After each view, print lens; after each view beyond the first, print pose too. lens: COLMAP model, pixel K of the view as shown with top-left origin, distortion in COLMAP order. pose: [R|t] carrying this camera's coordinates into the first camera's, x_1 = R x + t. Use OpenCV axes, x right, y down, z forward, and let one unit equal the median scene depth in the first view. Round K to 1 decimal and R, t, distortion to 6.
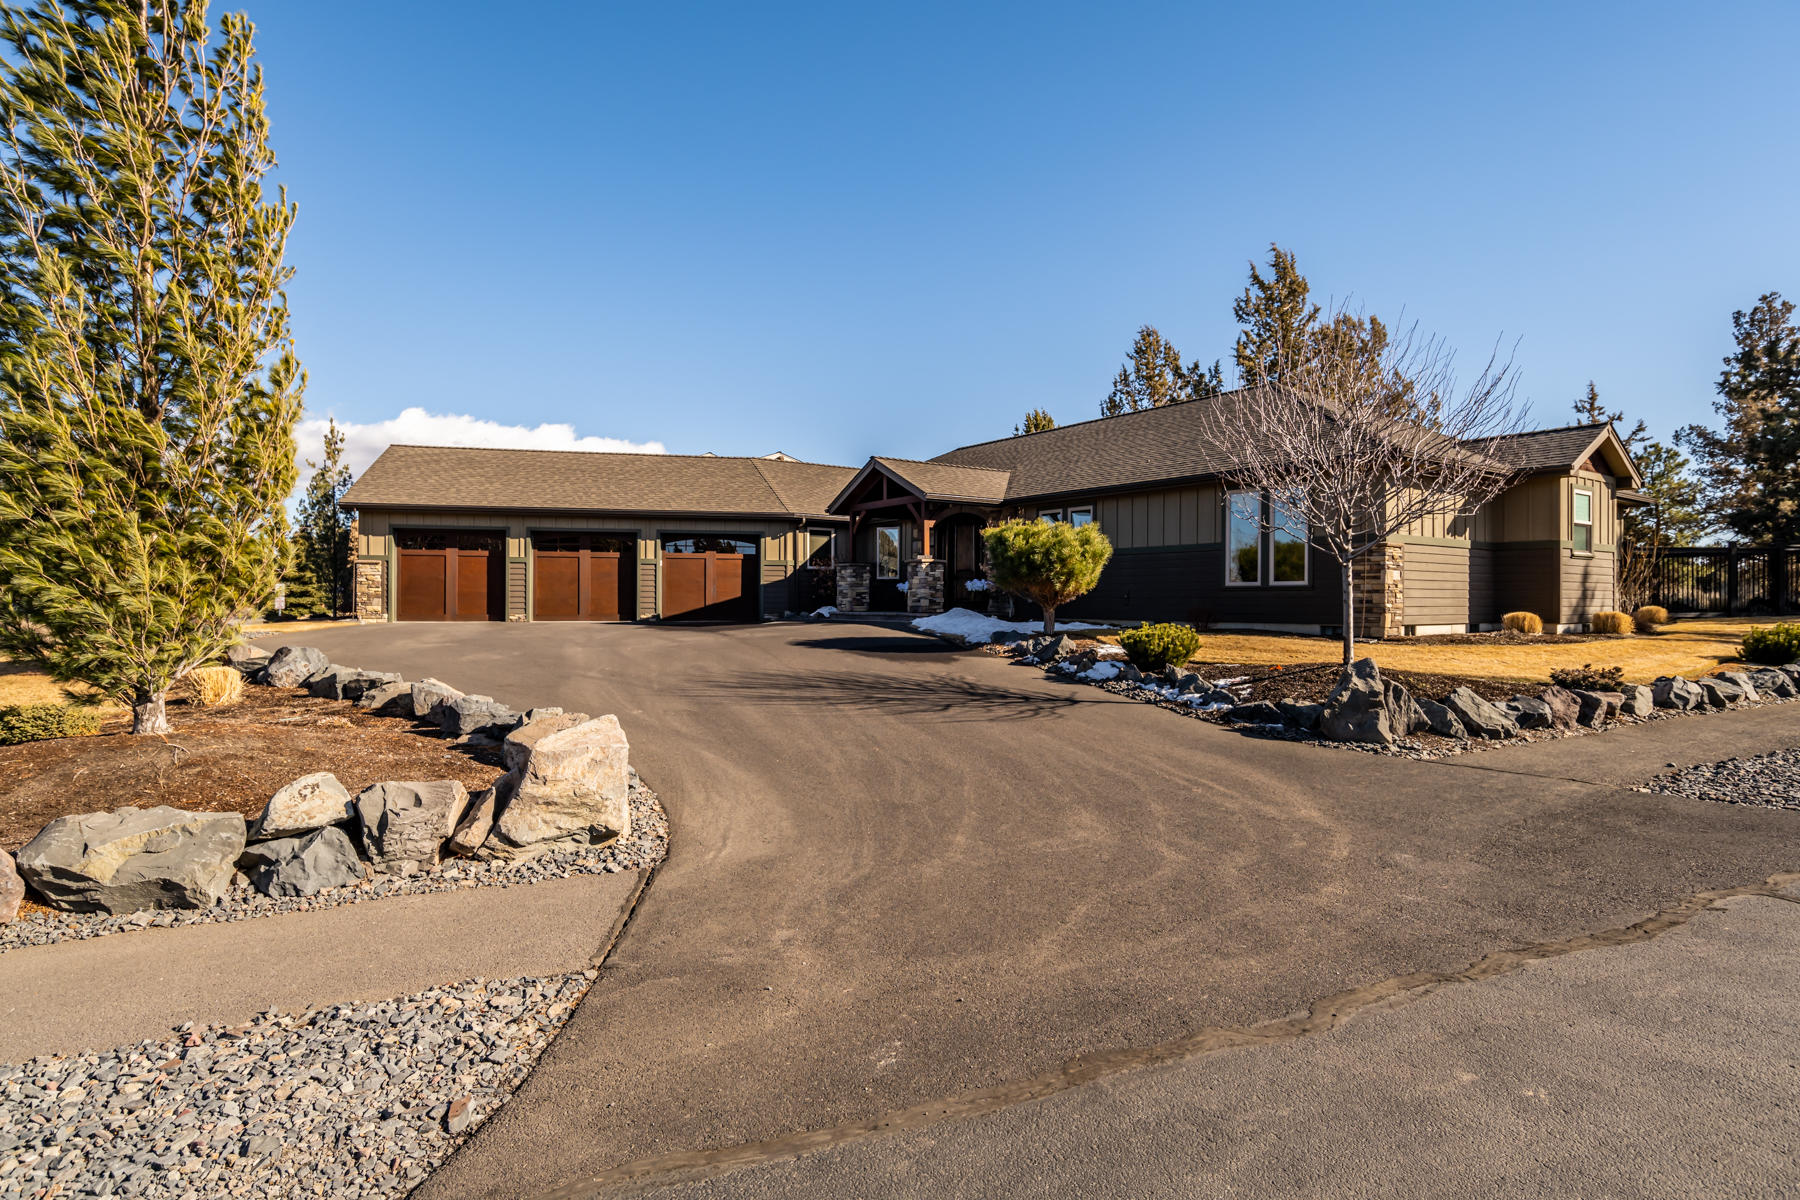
lens RADIAL K [[909.7, 0, 892.9], [0, 909.7, 590.8], [0, 0, 1]] dist [-0.012001, 0.004003]
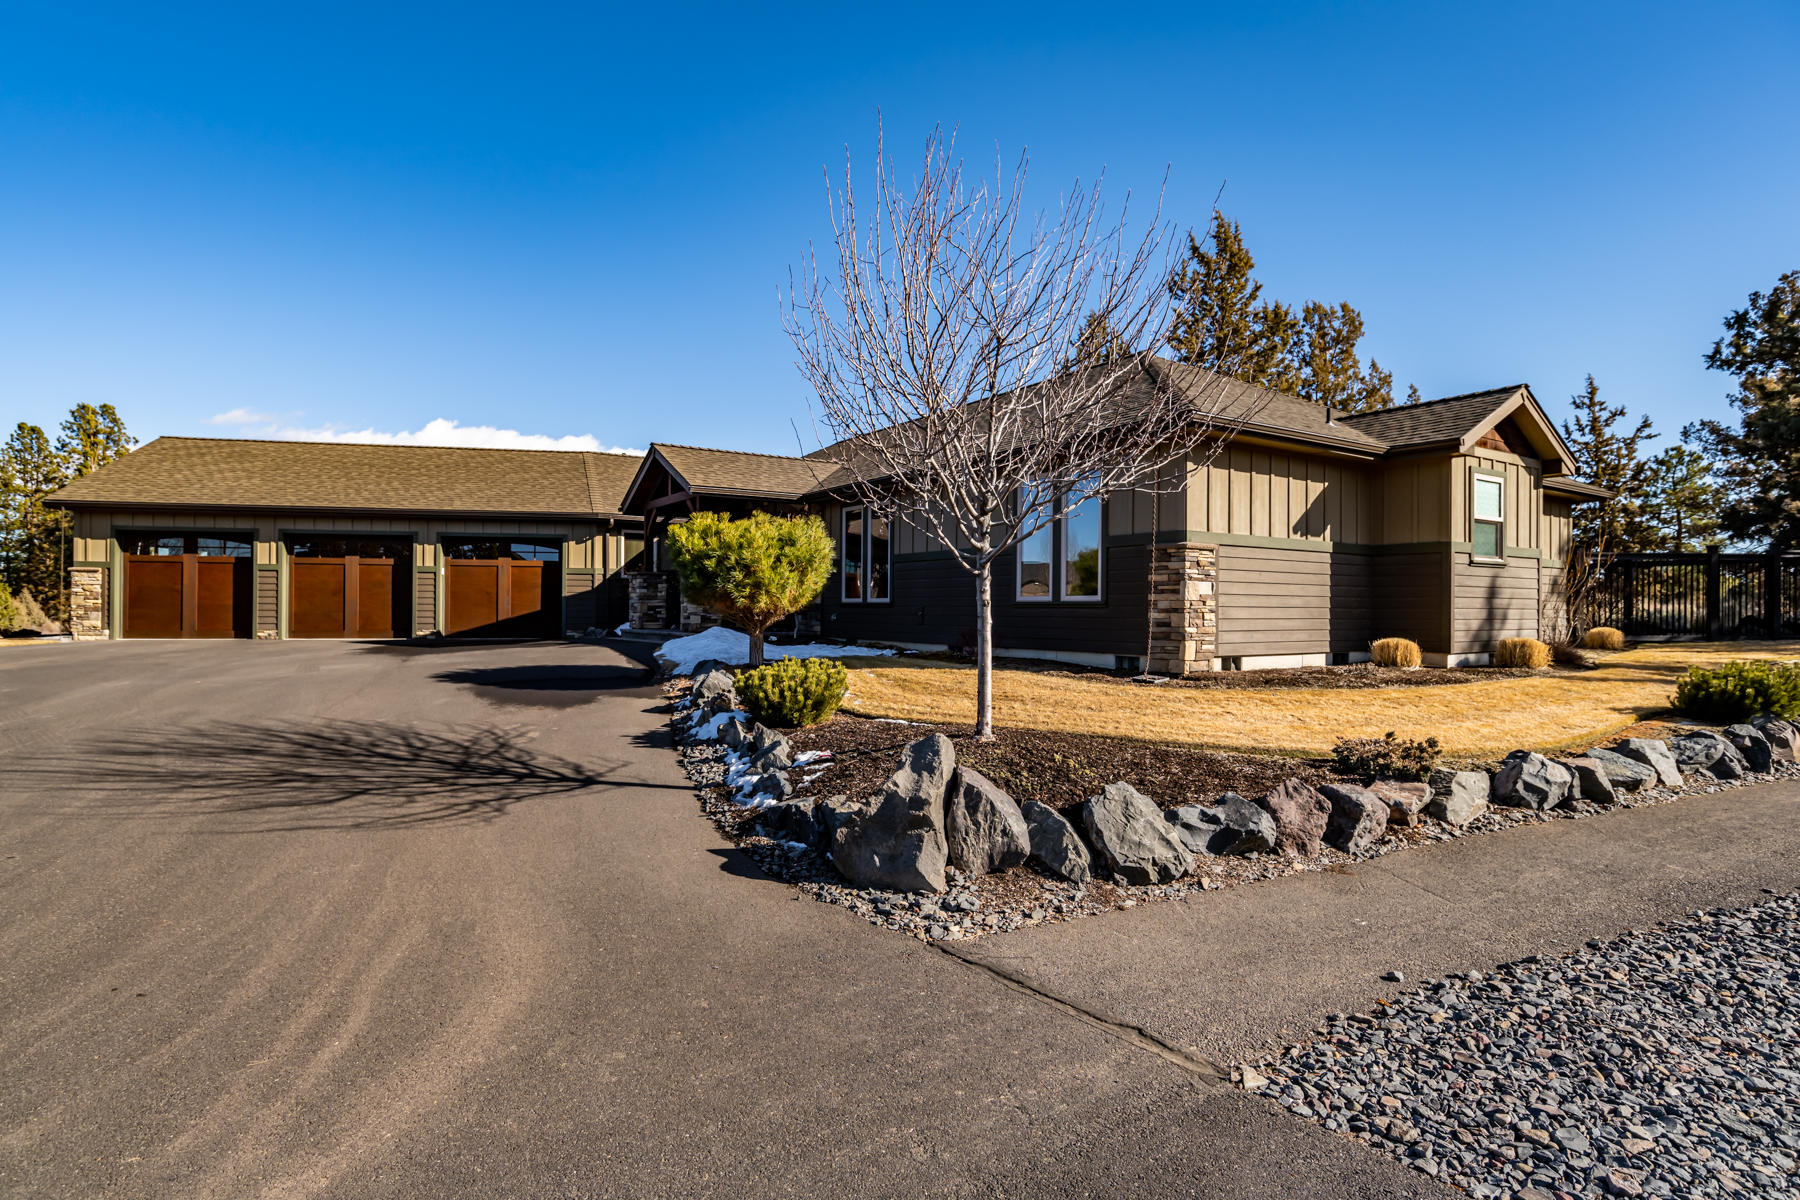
lens RADIAL K [[909.7, 0, 884.8], [0, 909.7, 599.7], [0, 0, 1]] dist [-0.012001, 0.004003]
pose [[0.999628, 0.002623, -0.027134, 0.199968], [-0.002634, 0.999996, -0.000372, -0.004504], [0.027133, 0.000444, 0.999632, 0.166317]]
